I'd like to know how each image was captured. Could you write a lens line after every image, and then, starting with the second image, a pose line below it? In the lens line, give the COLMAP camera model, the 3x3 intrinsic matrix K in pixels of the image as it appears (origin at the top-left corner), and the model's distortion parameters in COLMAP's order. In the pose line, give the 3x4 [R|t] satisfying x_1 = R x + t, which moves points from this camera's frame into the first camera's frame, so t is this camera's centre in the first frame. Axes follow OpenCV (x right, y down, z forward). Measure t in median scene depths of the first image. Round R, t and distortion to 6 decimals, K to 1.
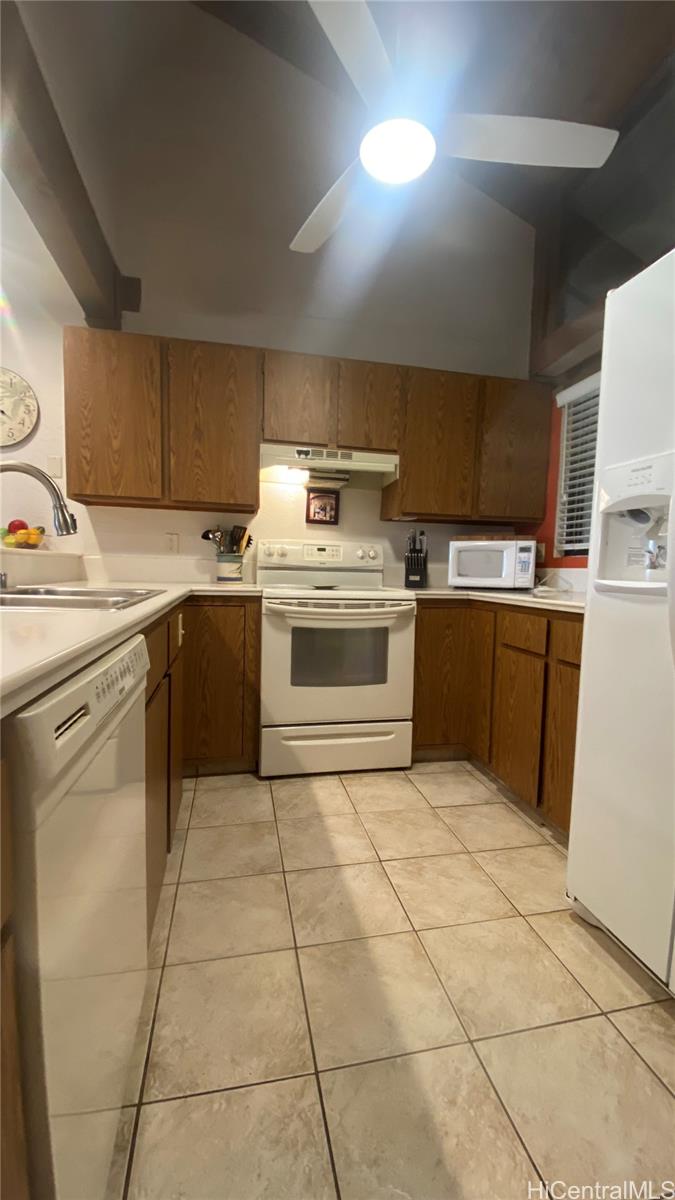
lens RADIAL K [[497.2, 0, 340.3], [0, 497.2, 616.2], [0, 0, 1]] dist [0.001012, -0.016428]
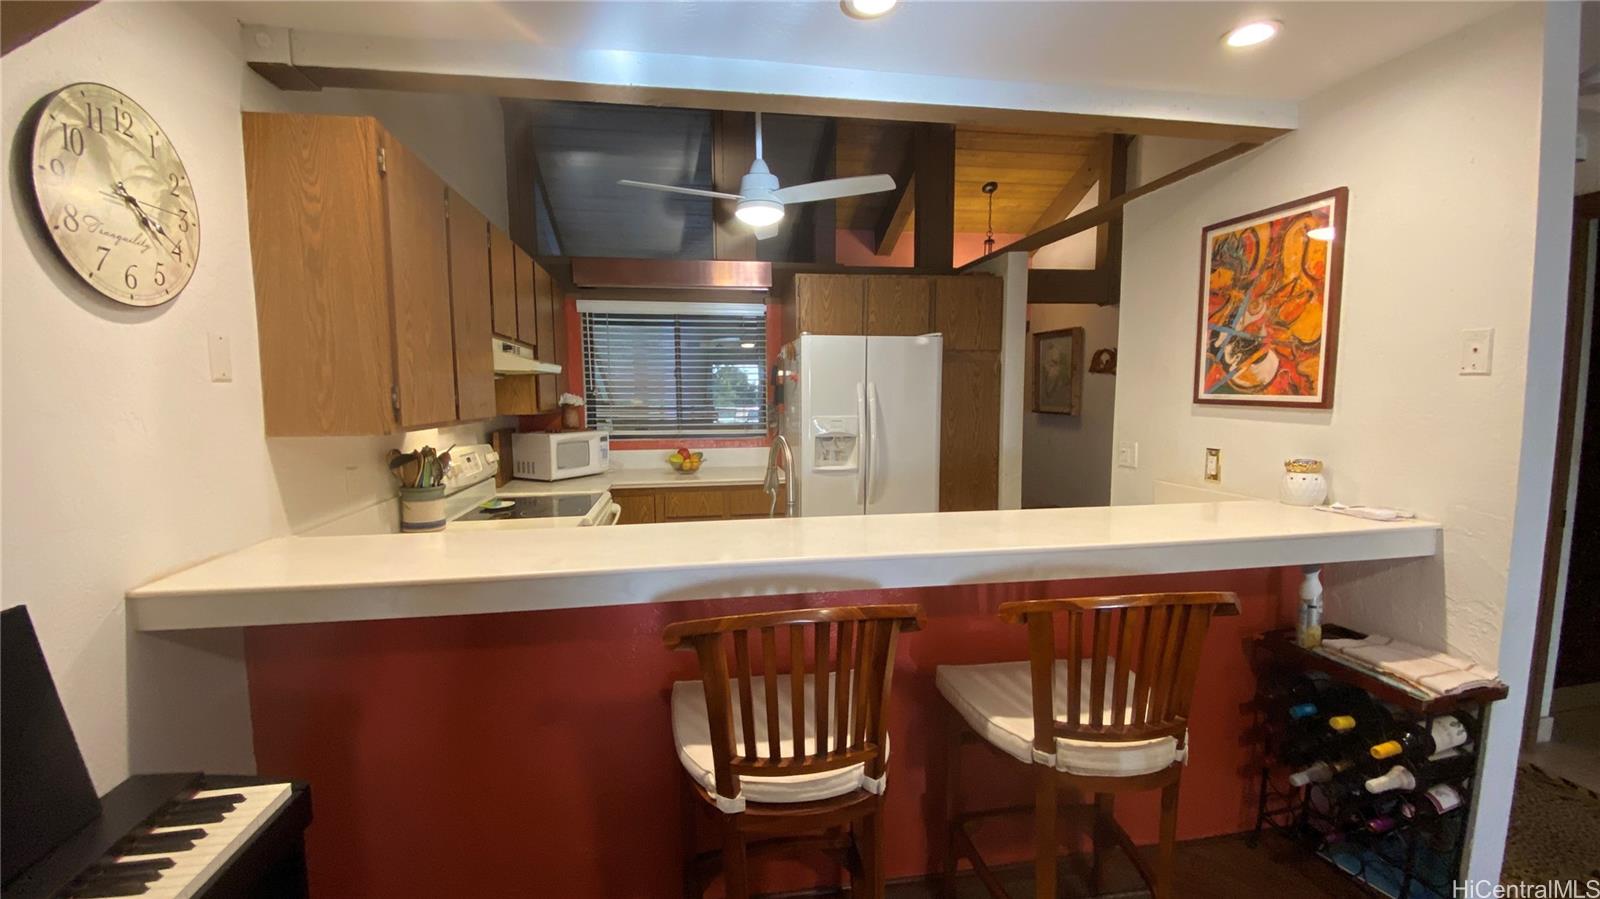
lens RADIAL K [[646.6, 0, 800.0], [0, 646.6, 449.5], [0, 0, 1]] dist [0.023340, -0.016087]
pose [[0.045005, -0.113689, 0.992497, -1.163080], [0.091928, 0.989759, 0.109207, -0.242613], [-0.994748, 0.086323, 0.054996, 0.480329]]
